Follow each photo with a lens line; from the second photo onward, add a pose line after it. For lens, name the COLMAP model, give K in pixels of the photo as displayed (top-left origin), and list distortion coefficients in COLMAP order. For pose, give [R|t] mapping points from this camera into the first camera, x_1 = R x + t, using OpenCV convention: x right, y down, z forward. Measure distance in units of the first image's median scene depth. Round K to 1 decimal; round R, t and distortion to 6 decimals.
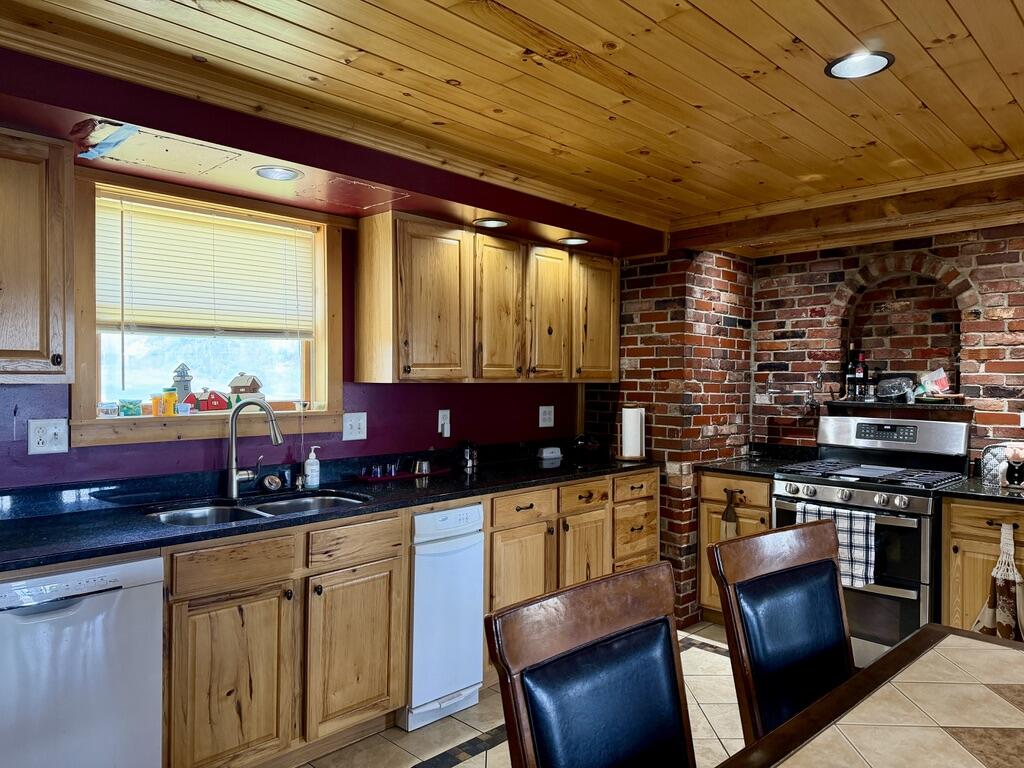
lens RADIAL K [[714.9, 0, 511.9], [0, 714.9, 386.6], [0, 0, 1]] dist [0.076981, -0.064880]
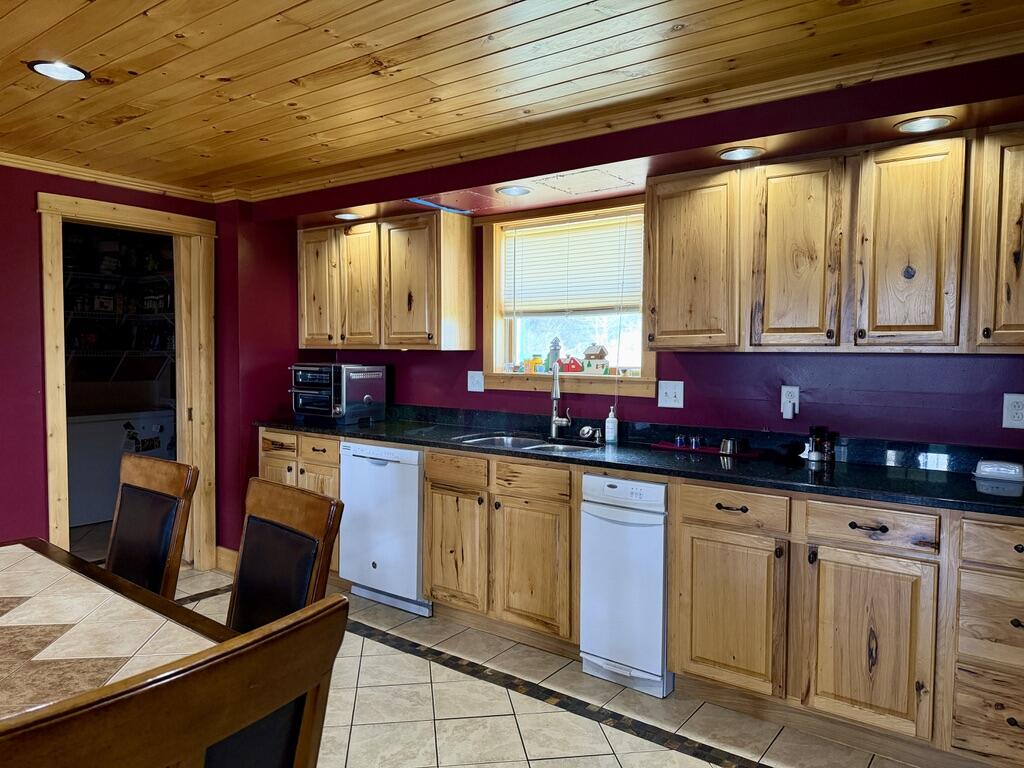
lens RADIAL K [[714.9, 0, 505.9], [0, 714.9, 391.1], [0, 0, 1]] dist [0.076981, -0.064880]
pose [[0.116507, 0.054143, -0.991713, 0.725637], [-0.016745, 0.998478, 0.052546, 0.000941], [0.993049, 0.010484, 0.117237, 0.610582]]
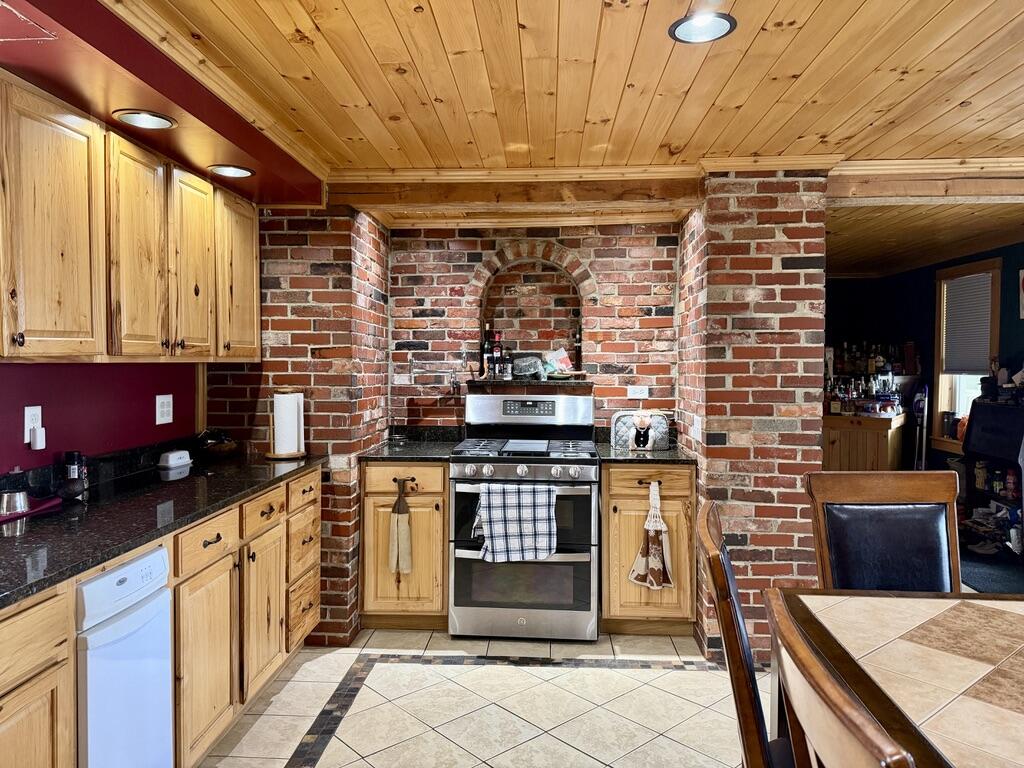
lens RADIAL K [[714.9, 0, 516.8], [0, 714.9, 386.3], [0, 0, 1]] dist [0.076981, -0.064880]
pose [[0.752867, -0.026635, 0.657633, -0.206216], [0.010746, 0.999545, 0.028181, 0.001711], [-0.658085, -0.014150, 0.752811, 0.253493]]
